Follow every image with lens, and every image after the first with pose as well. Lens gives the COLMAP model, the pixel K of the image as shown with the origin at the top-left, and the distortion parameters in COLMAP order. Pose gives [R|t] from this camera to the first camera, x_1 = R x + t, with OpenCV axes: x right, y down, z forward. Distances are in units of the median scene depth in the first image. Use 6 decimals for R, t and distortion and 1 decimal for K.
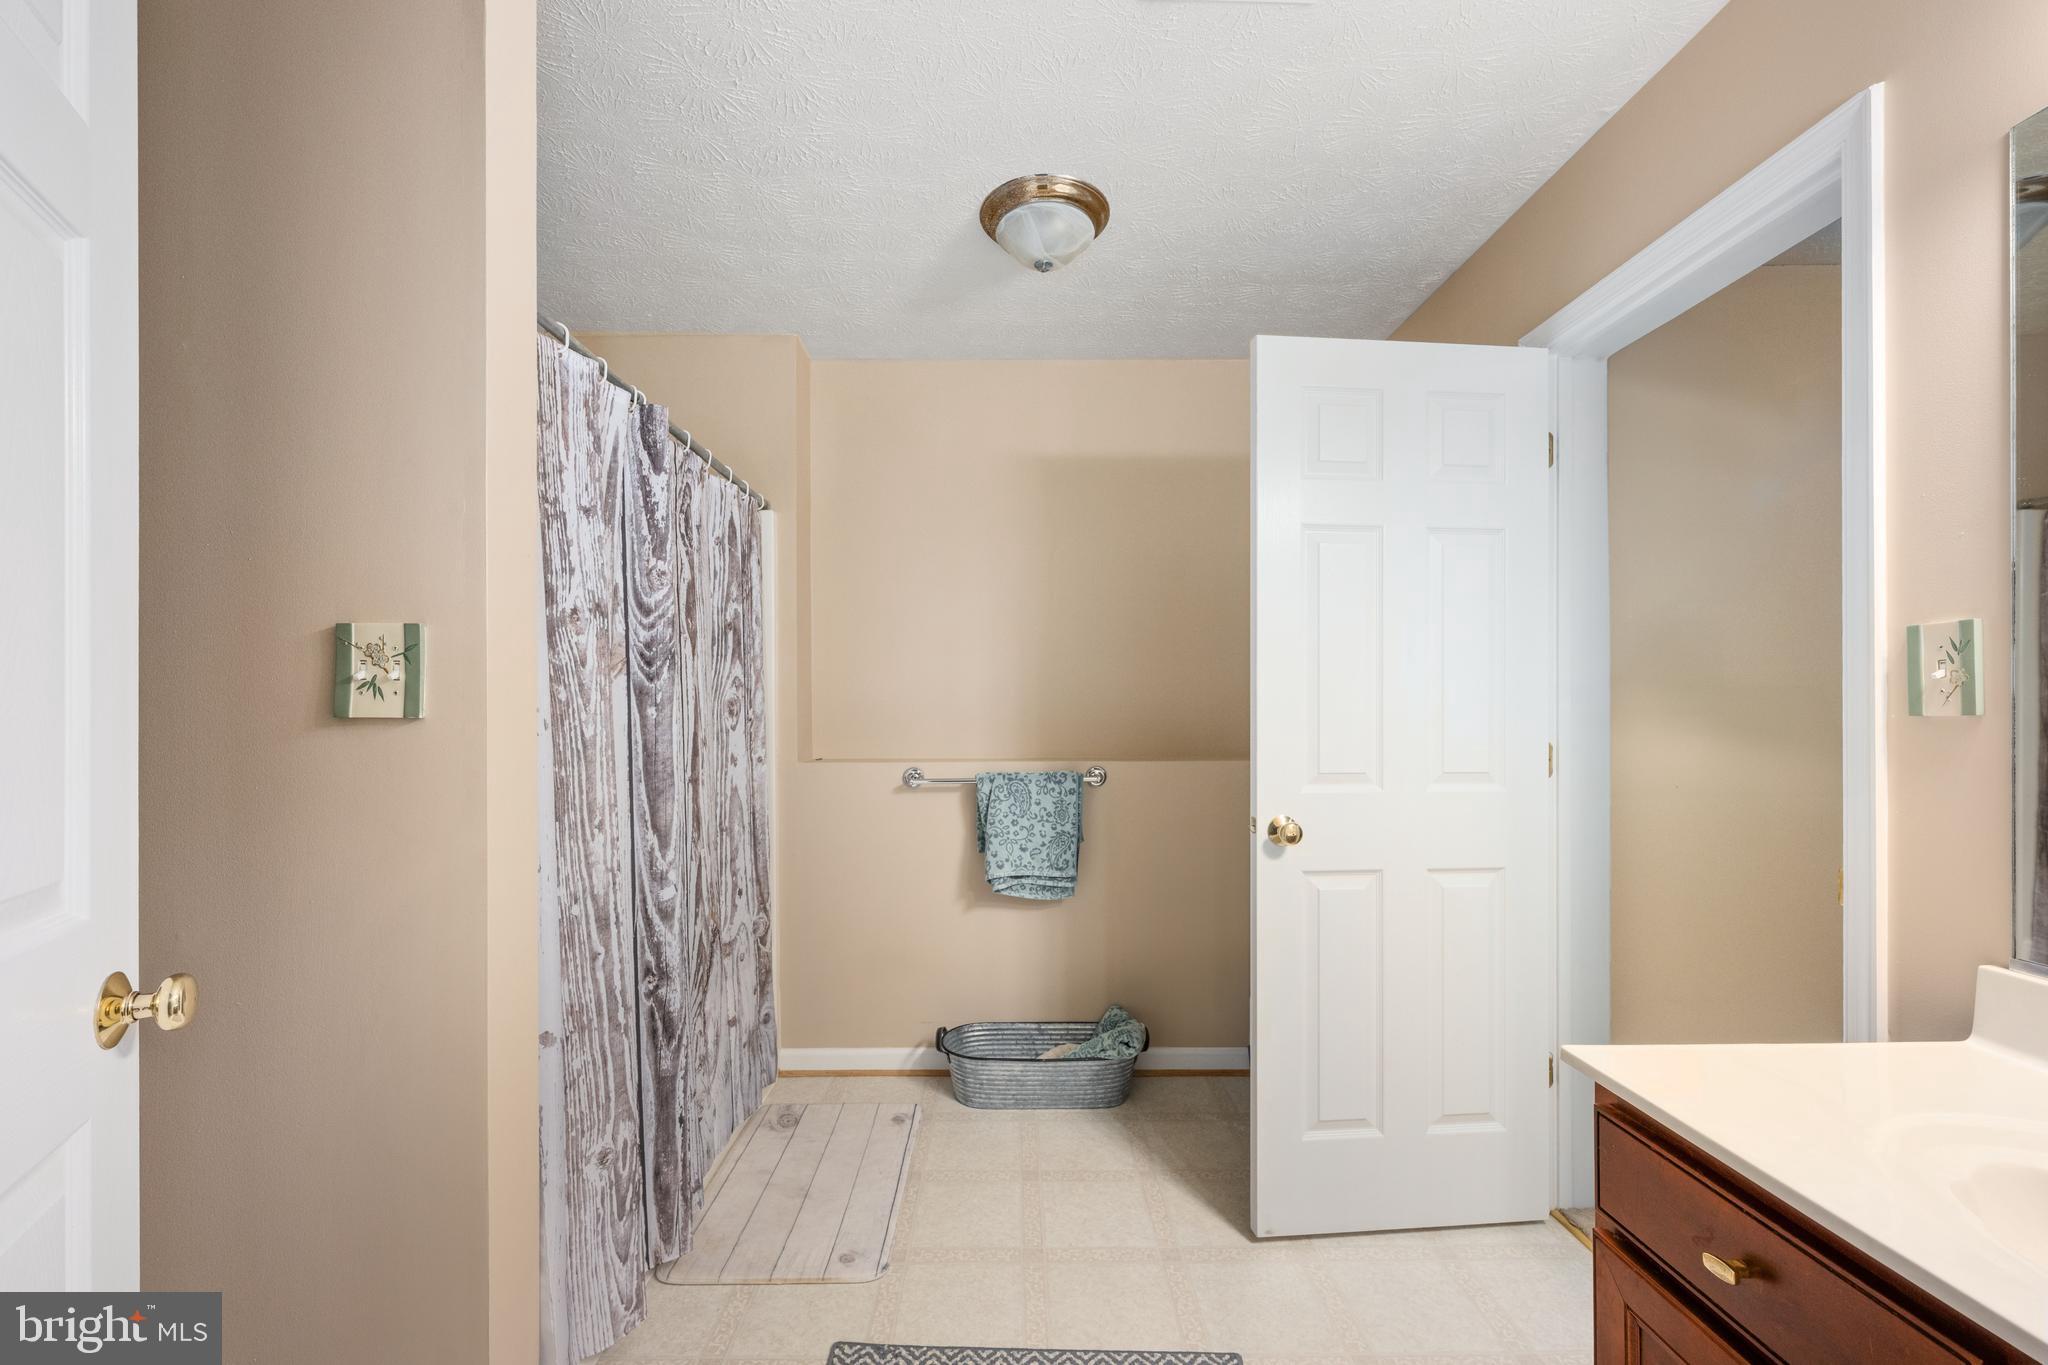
lens RADIAL K [[829.0, 0, 1024.2], [0, 829.0, 702.1], [0, 0, 1]] dist [-0.000654, -0.000145]
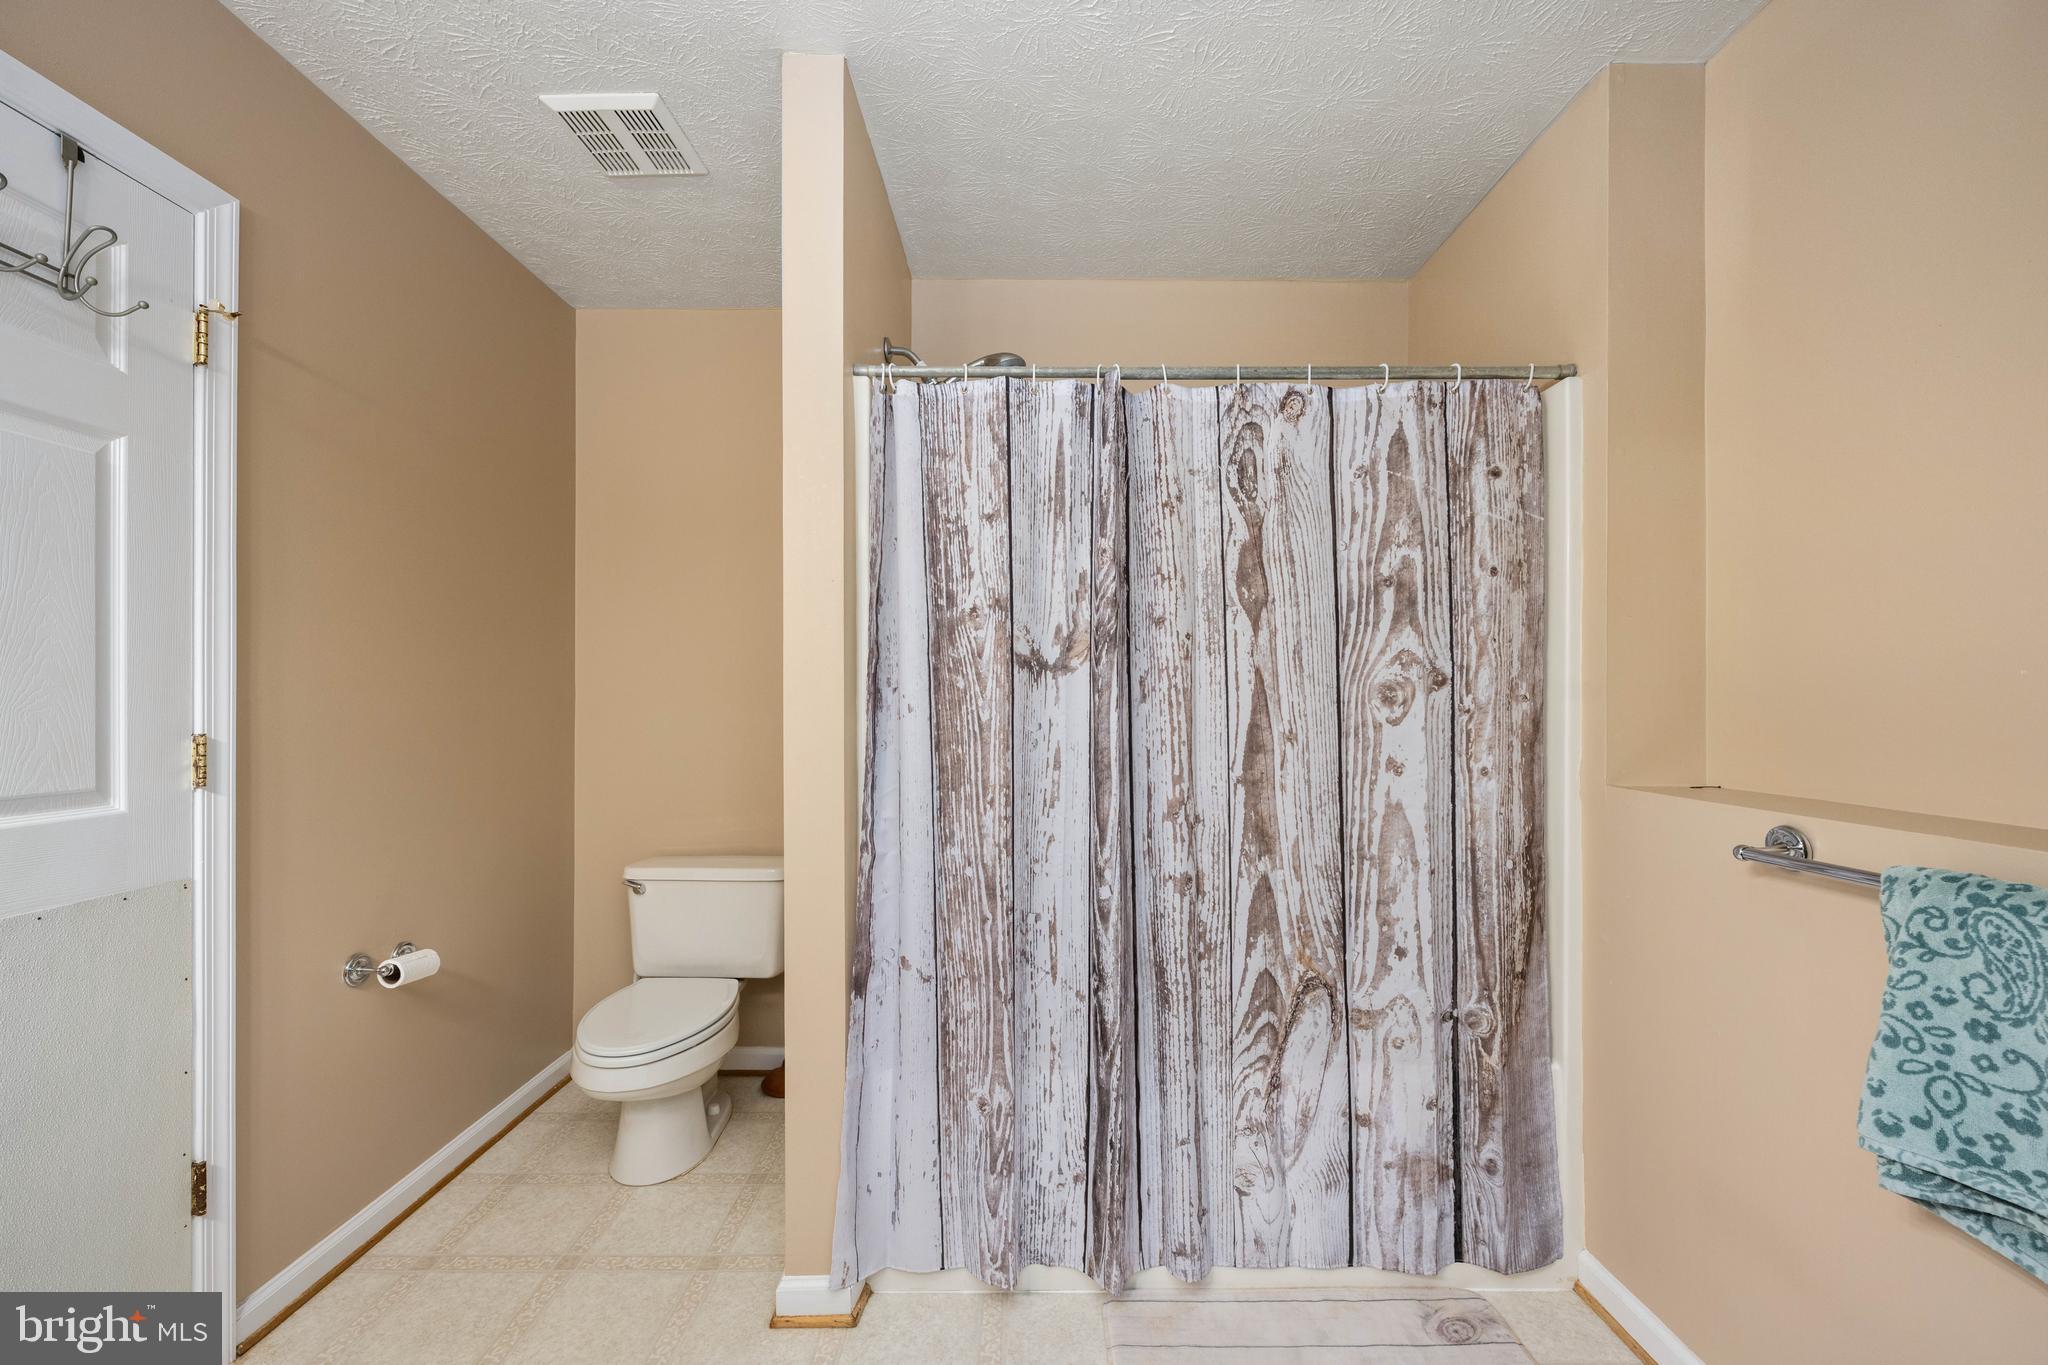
lens RADIAL K [[836.1, 0, 1030.1], [0, 836.1, 690.1], [0, 0, 1]] dist [-0.000424, 0.000403]
pose [[-0.016641, -0.003291, -0.999856, 0.587570], [0.008918, 0.999954, -0.003440, 0.005201], [0.999822, -0.008974, -0.016611, 1.064544]]
